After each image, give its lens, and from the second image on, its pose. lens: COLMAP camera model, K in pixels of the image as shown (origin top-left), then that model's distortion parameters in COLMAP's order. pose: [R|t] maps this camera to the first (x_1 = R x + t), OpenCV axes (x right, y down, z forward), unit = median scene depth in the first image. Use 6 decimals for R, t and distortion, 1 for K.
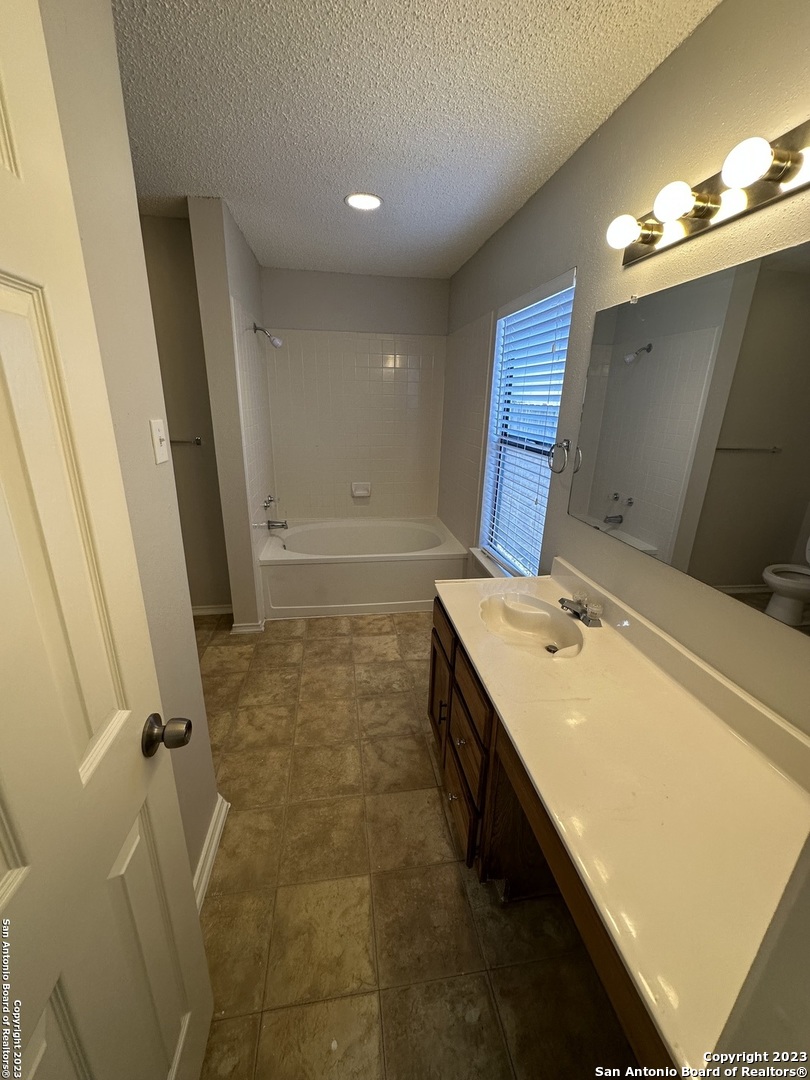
lens RADIAL K [[433.0, 0, 404.5], [0, 433.0, 539.1], [0, 0, 1]] dist [0.002134, 0.001237]
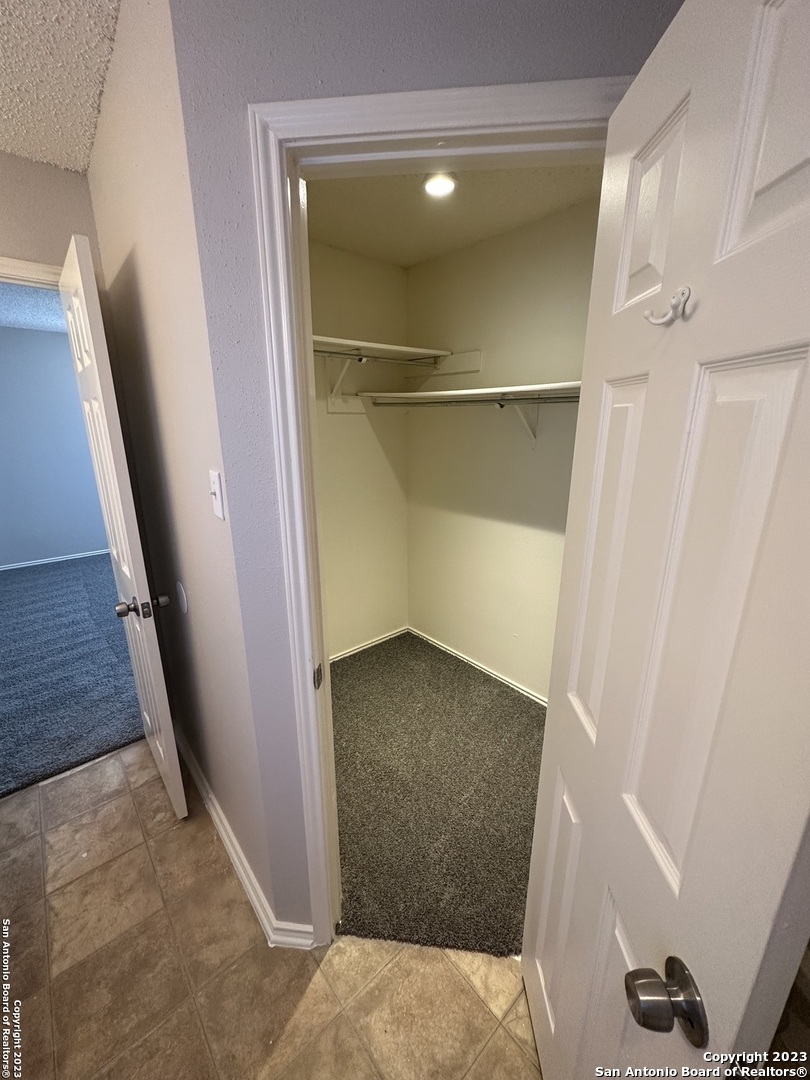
lens RADIAL K [[433.0, 0, 403.3], [0, 433.0, 542.8], [0, 0, 1]] dist [0.002134, 0.001237]
pose [[-0.848701, 0.120582, -0.514943, -0.291861], [-0.180831, 0.848817, 0.496800, -0.460081], [0.496998, 0.514752, -0.698587, 1.311570]]
